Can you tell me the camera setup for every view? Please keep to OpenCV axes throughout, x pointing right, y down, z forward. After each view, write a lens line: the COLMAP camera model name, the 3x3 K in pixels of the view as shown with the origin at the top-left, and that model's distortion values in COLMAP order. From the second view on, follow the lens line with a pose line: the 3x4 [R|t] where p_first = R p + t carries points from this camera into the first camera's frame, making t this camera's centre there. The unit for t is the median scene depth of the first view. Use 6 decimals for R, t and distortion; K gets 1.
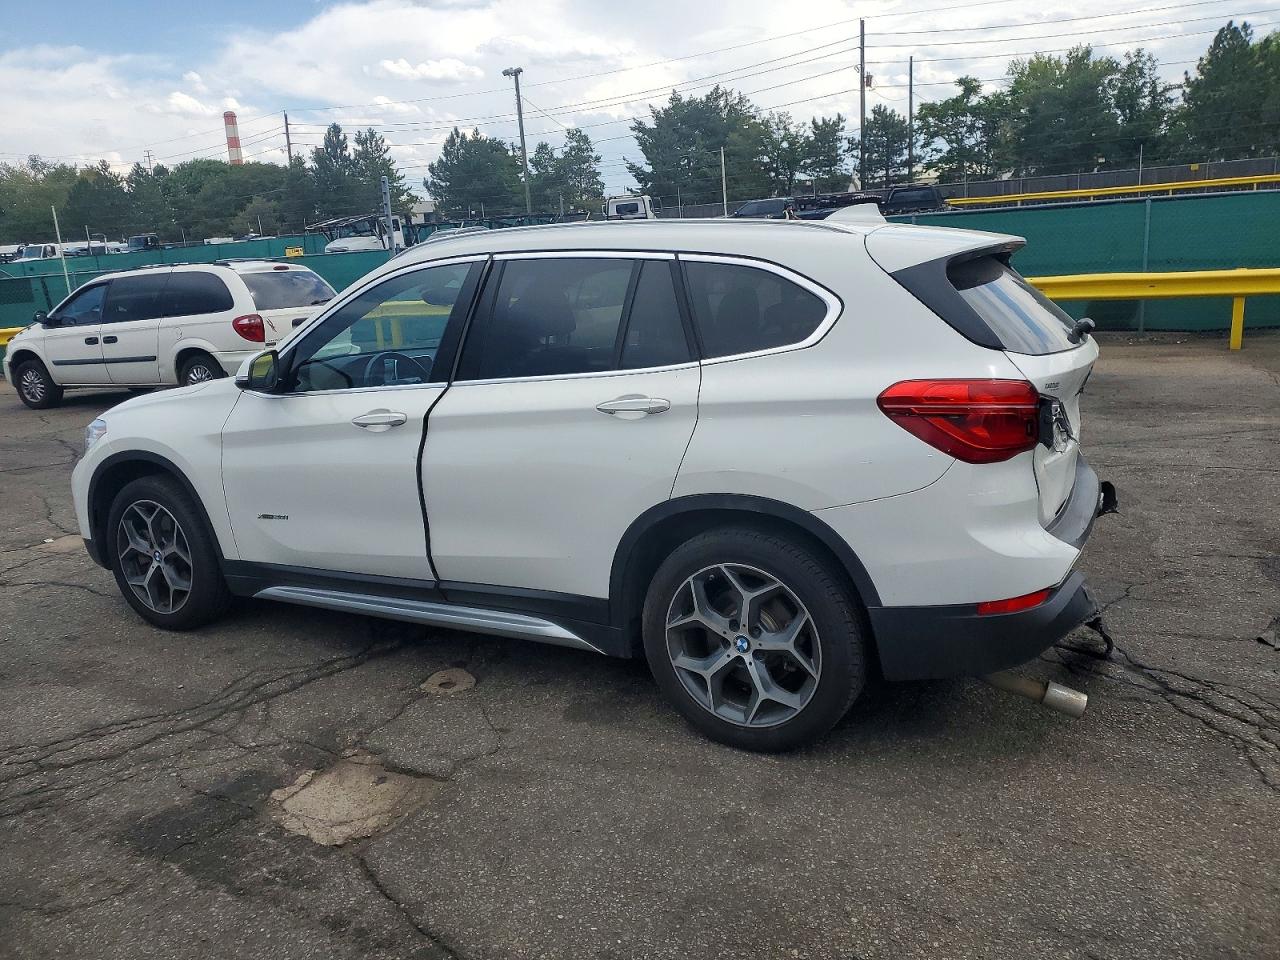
lens RADIAL K [[968.6, 0, 641.4], [0, 968.6, 480.3], [0, 0, 1]] dist [0.019150, -0.006053]
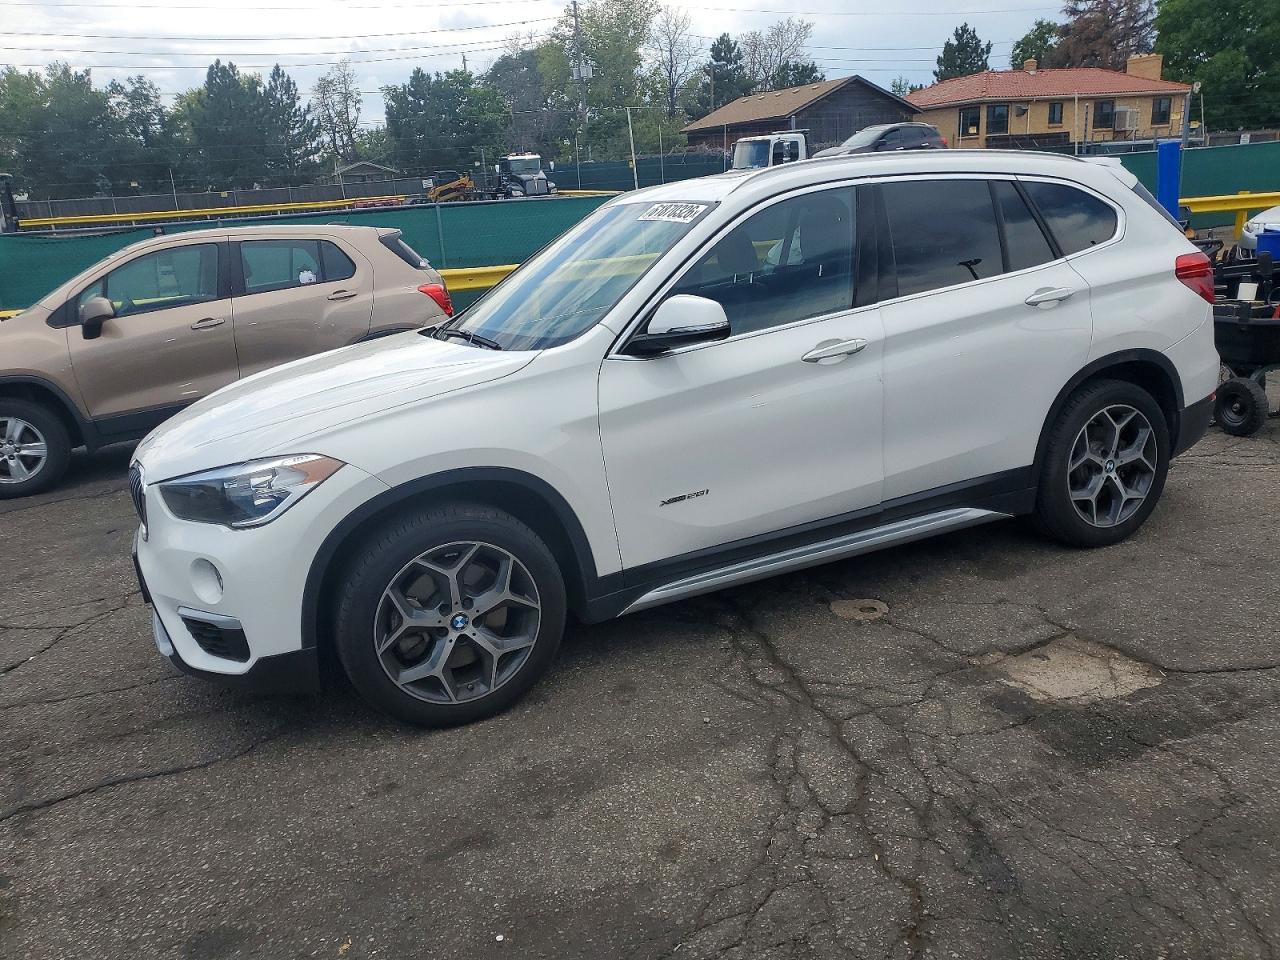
lens RADIAL K [[971.6, 0, 600.4], [0, 971.6, 510.9], [0, 0, 1]] dist [0.013085, 0.003905]
pose [[0.613455, -0.224234, 0.757227, -1.053382], [0.224556, 0.968792, 0.104963, -0.055179], [-0.757131, 0.105650, 0.644663, 0.513376]]
